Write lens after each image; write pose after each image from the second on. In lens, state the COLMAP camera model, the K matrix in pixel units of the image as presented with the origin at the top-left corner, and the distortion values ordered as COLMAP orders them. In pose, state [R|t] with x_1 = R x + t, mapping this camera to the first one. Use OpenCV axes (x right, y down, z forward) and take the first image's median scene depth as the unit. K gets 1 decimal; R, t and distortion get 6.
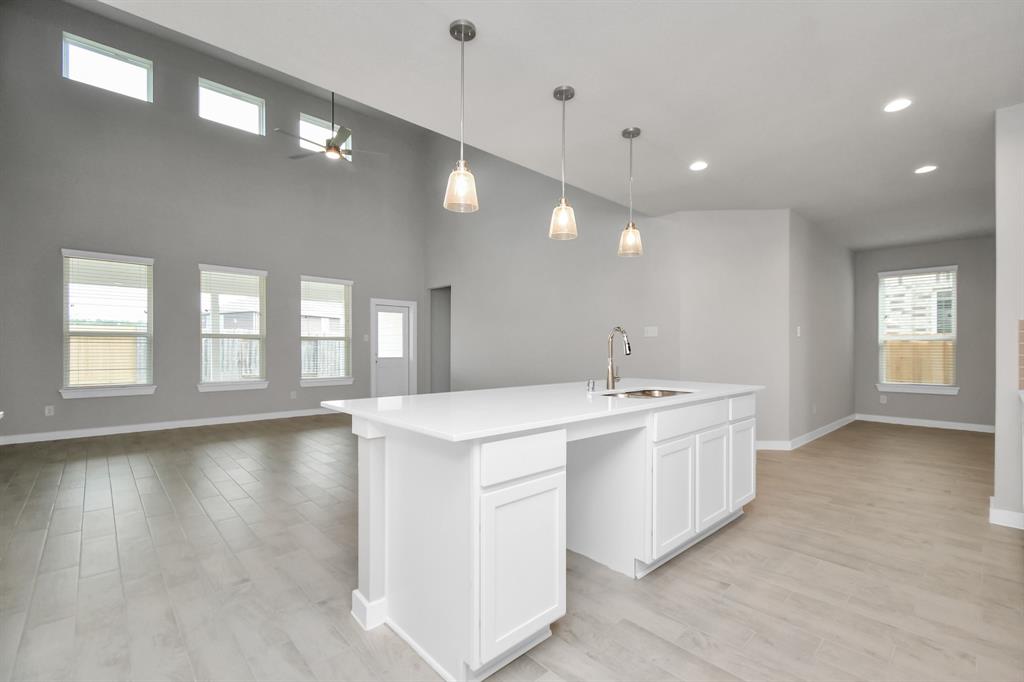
lens RADIAL K [[451.5, 0, 510.0], [0, 451.5, 347.2], [0, 0, 1]] dist [0.002005, -0.000067]
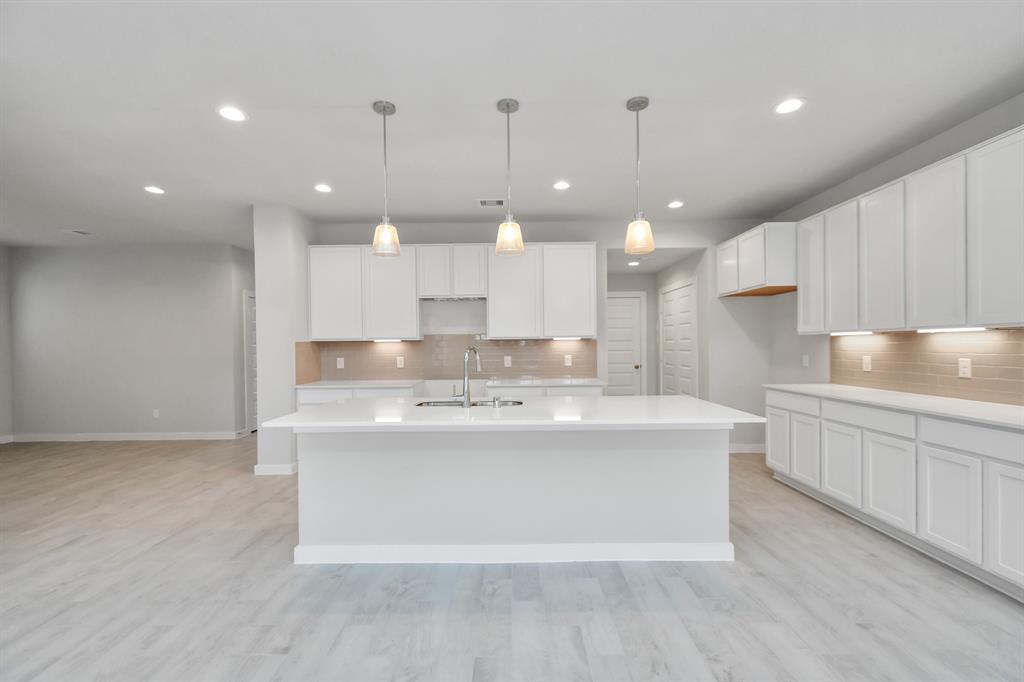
lens RADIAL K [[451.5, 0, 510.0], [0, 451.5, 347.2], [0, 0, 1]] dist [0.002005, -0.000067]
pose [[-0.733949, -0.003562, 0.679195, -0.542238], [0.004009, 0.999946, 0.009577, -0.054376], [-0.679192, 0.009752, -0.733895, 1.719209]]
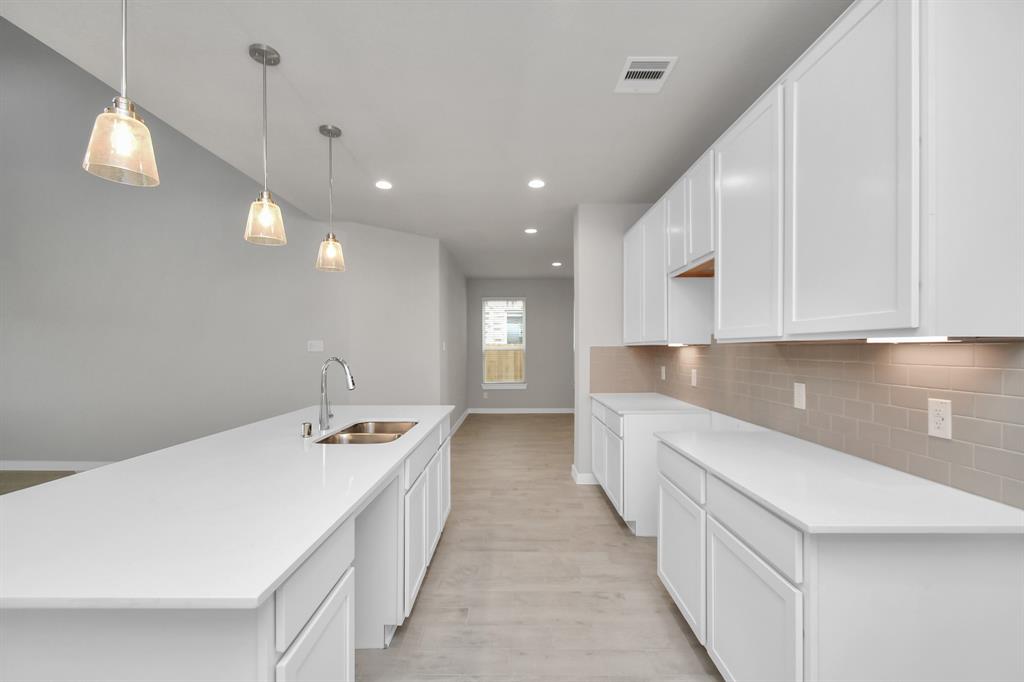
lens RADIAL K [[449.8, 0, 513.0], [0, 449.8, 347.2], [0, 0, 1]] dist [0.015335, -0.000004]
pose [[0.681091, -0.002893, 0.732193, -0.161640], [0.002254, 0.999996, 0.001854, -0.064283], [-0.732196, 0.000388, 0.681094, 0.163428]]
